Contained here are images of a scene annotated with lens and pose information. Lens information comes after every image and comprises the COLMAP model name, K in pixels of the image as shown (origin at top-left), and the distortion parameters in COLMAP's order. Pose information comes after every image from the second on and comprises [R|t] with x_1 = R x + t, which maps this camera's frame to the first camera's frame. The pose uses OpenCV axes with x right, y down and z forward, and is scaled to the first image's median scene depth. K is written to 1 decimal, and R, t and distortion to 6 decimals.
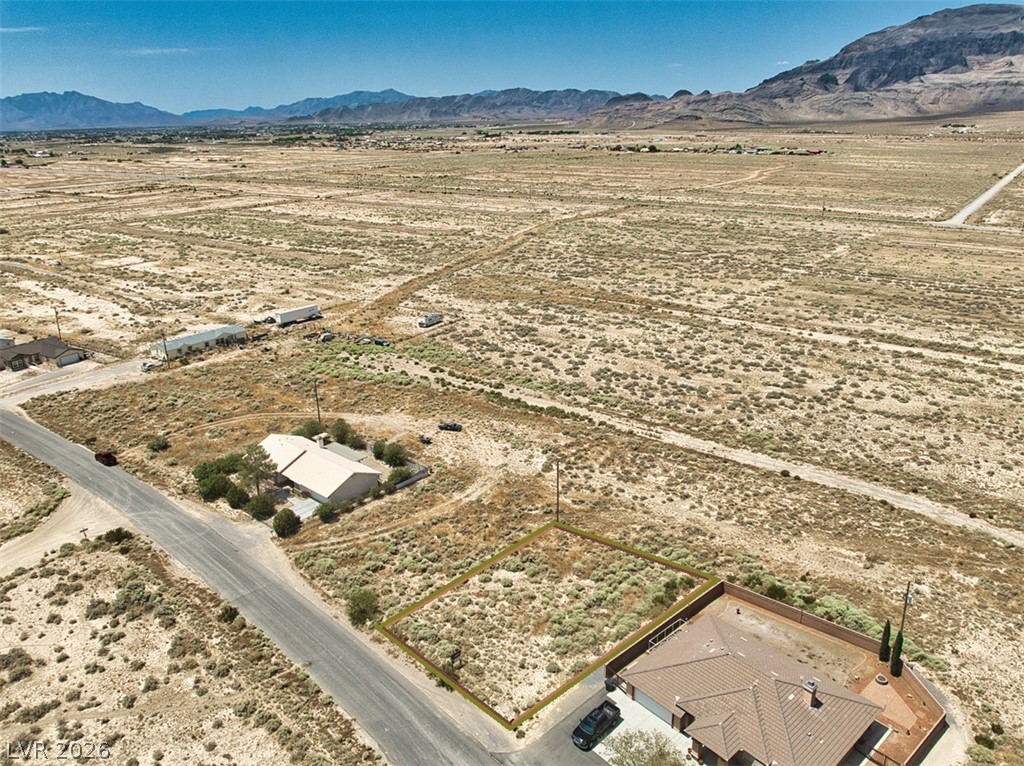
lens RADIAL K [[730.7, 0, 513.3], [0, 730.7, 378.1], [0, 0, 1]] dist [-0.061537, 0.009046]
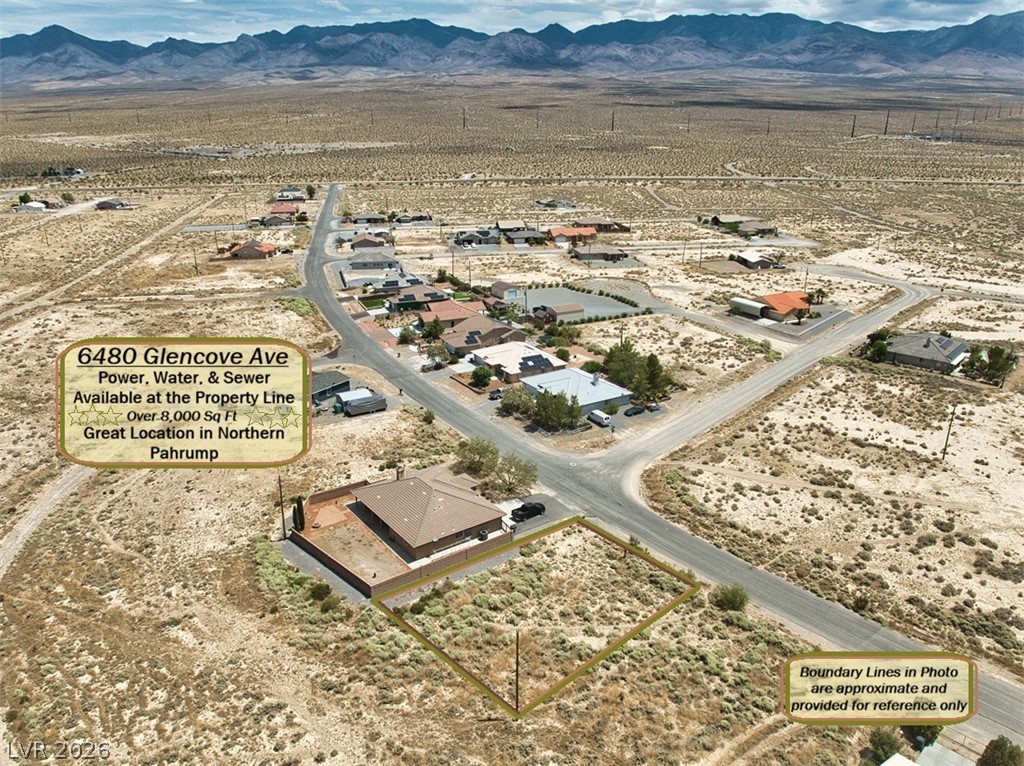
lens RADIAL K [[730.7, 0, 515.4], [0, 730.7, 378.8], [0, 0, 1]] dist [-0.061537, 0.009046]
pose [[-0.996438, -0.014887, 0.083005, 0.008961], [0.039635, 0.786119, 0.616803, -0.345814], [-0.074434, 0.617896, -0.782728, 0.997551]]
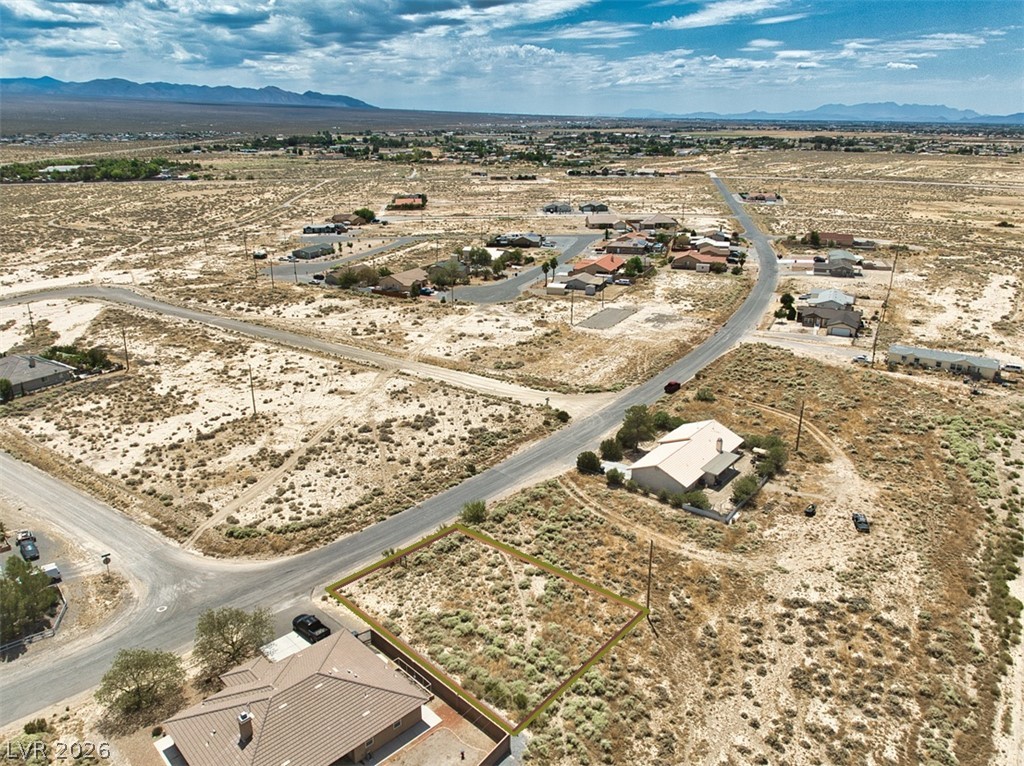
lens RADIAL K [[730.7, 0, 514.1], [0, 730.7, 377.0], [0, 0, 1]] dist [-0.061537, 0.009046]
pose [[0.057872, 0.334896, -0.940476, 0.546905], [-0.324350, 0.897256, 0.299547, -0.176550], [0.944165, 0.287708, 0.160549, 0.488257]]
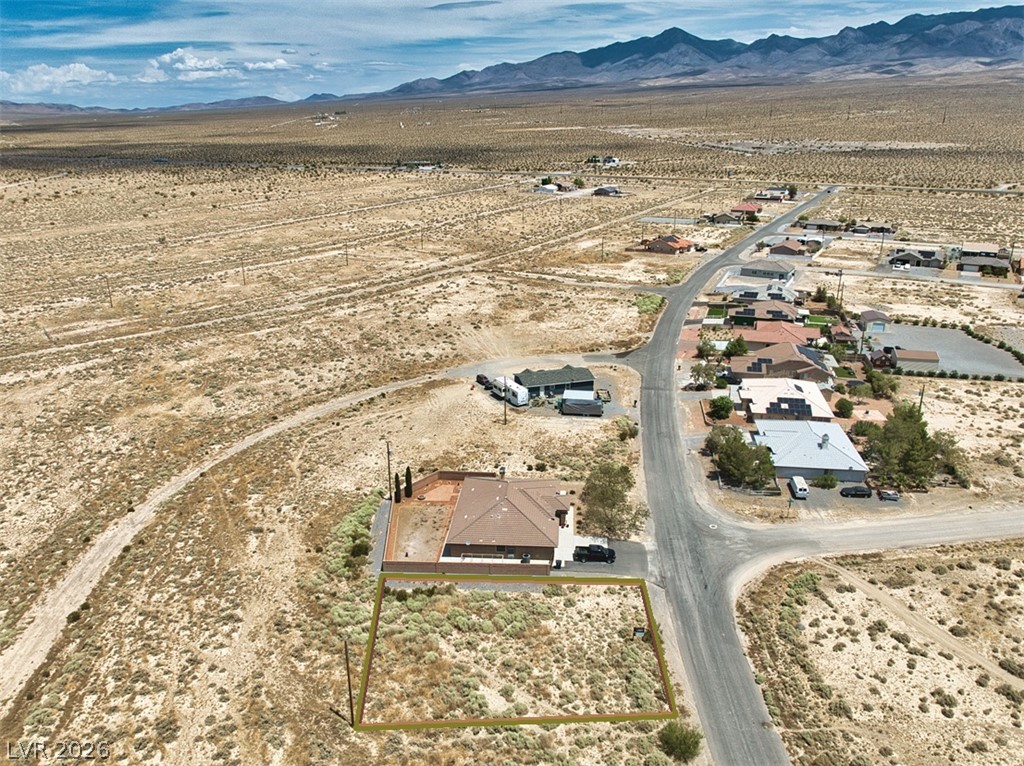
lens RADIAL K [[730.7, 0, 516.0], [0, 730.7, 377.3], [0, 0, 1]] dist [-0.061537, 0.009046]
pose [[-0.706726, -0.213695, 0.674442, -0.322463], [0.248247, 0.817779, 0.519241, -0.282796], [-0.662504, 0.534390, -0.524896, 0.808844]]
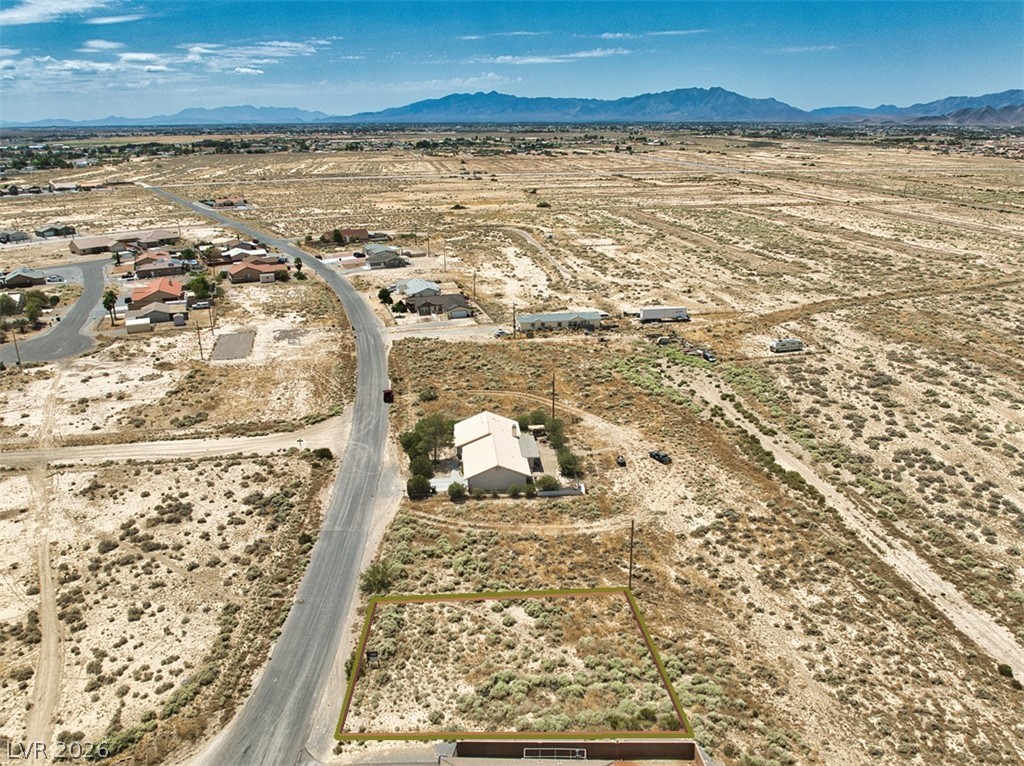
lens RADIAL K [[730.7, 0, 514.4], [0, 730.7, 380.9], [0, 0, 1]] dist [-0.061537, 0.009046]
pose [[0.730956, 0.231425, -0.641986, 0.339839], [-0.227336, 0.969586, 0.090677, -0.065901], [0.643446, 0.079665, 0.761335, 0.181957]]
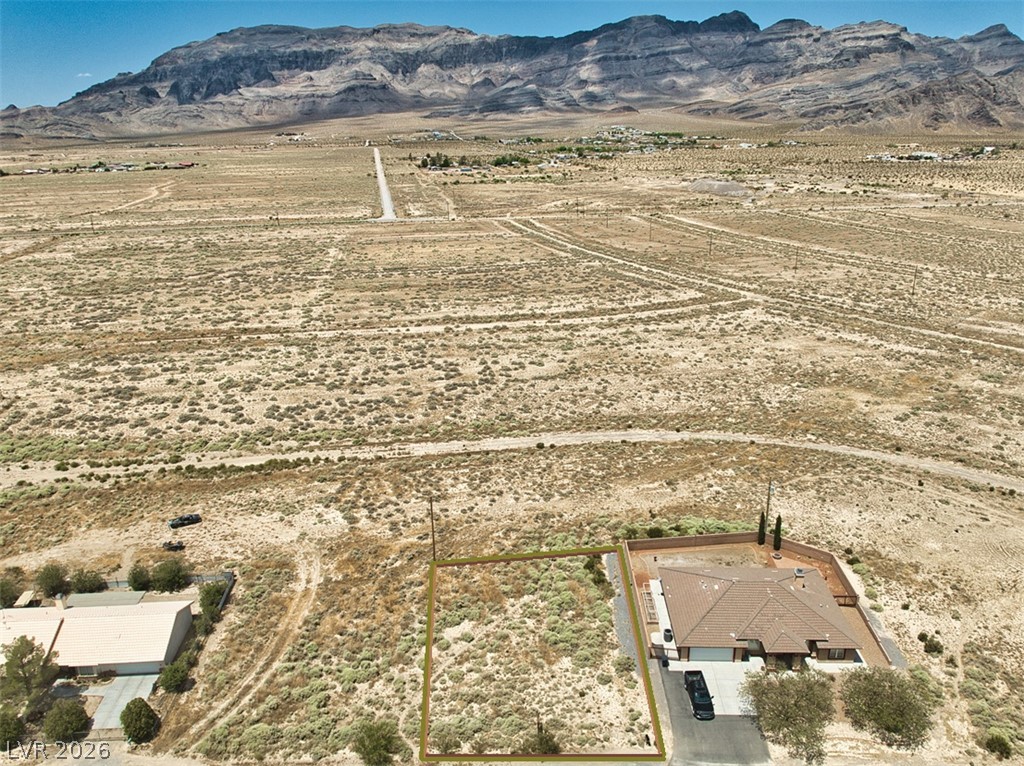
lens RADIAL K [[730.7, 0, 512.9], [0, 730.7, 375.4], [0, 0, 1]] dist [-0.061537, 0.009046]
pose [[0.689480, -0.227991, 0.687487, -0.338738], [0.241364, 0.967238, 0.078701, -0.060492], [-0.682906, 0.111672, 0.721920, 0.178185]]
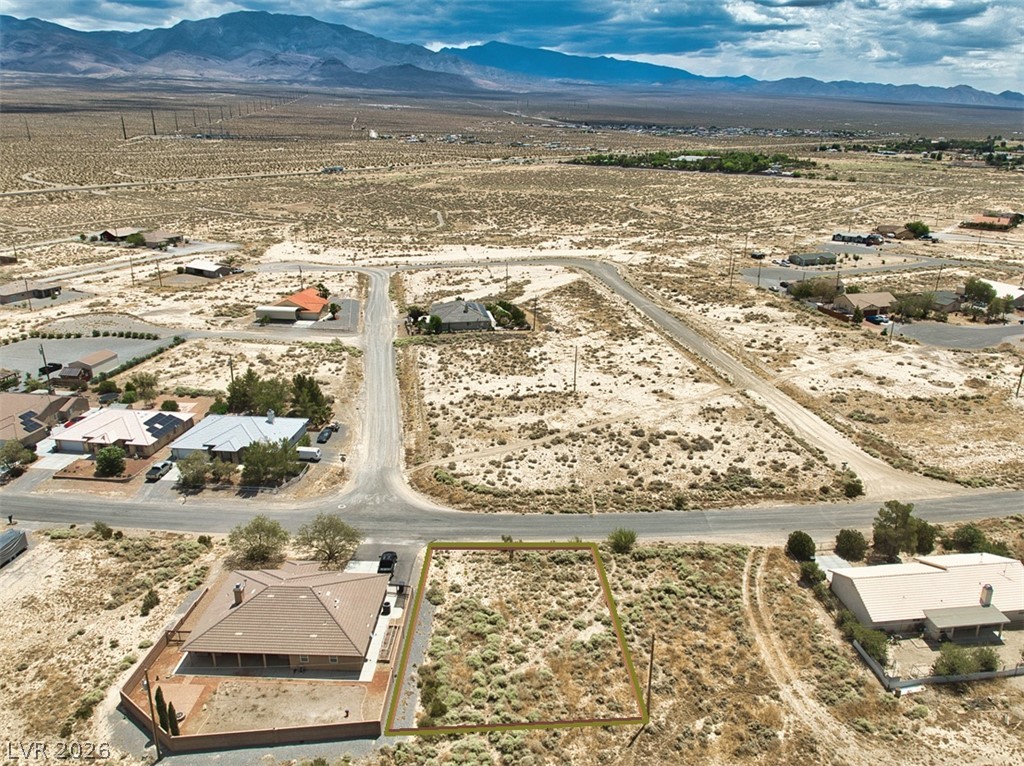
lens RADIAL K [[730.7, 0, 513.1], [0, 730.7, 375.7], [0, 0, 1]] dist [-0.061537, 0.009046]
pose [[-0.681979, 0.247640, -0.688171, 0.395871], [-0.231494, 0.819464, 0.524298, -0.288313], [0.693768, 0.516868, -0.501530, 0.812794]]
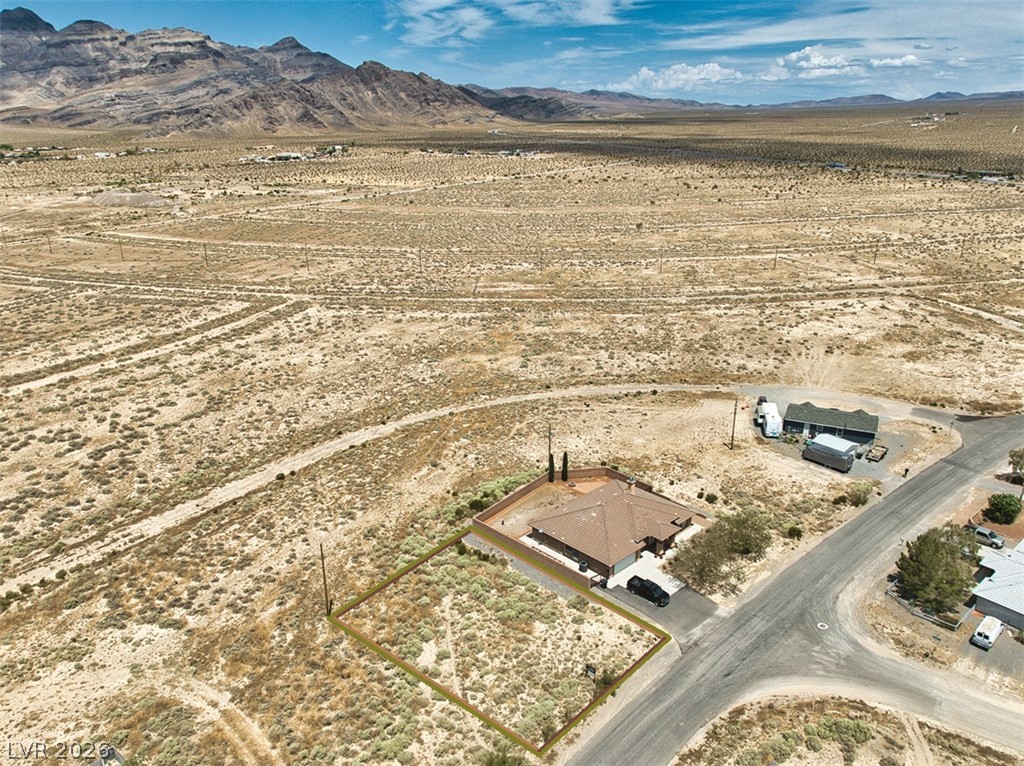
lens RADIAL K [[730.7, 0, 514.2], [0, 730.7, 380.0], [0, 0, 1]] dist [-0.061537, 0.009046]
pose [[-0.051131, -0.314361, 0.947925, -0.484560], [0.334549, 0.888935, 0.312844, -0.170399], [-0.940990, 0.333124, 0.059717, 0.496334]]
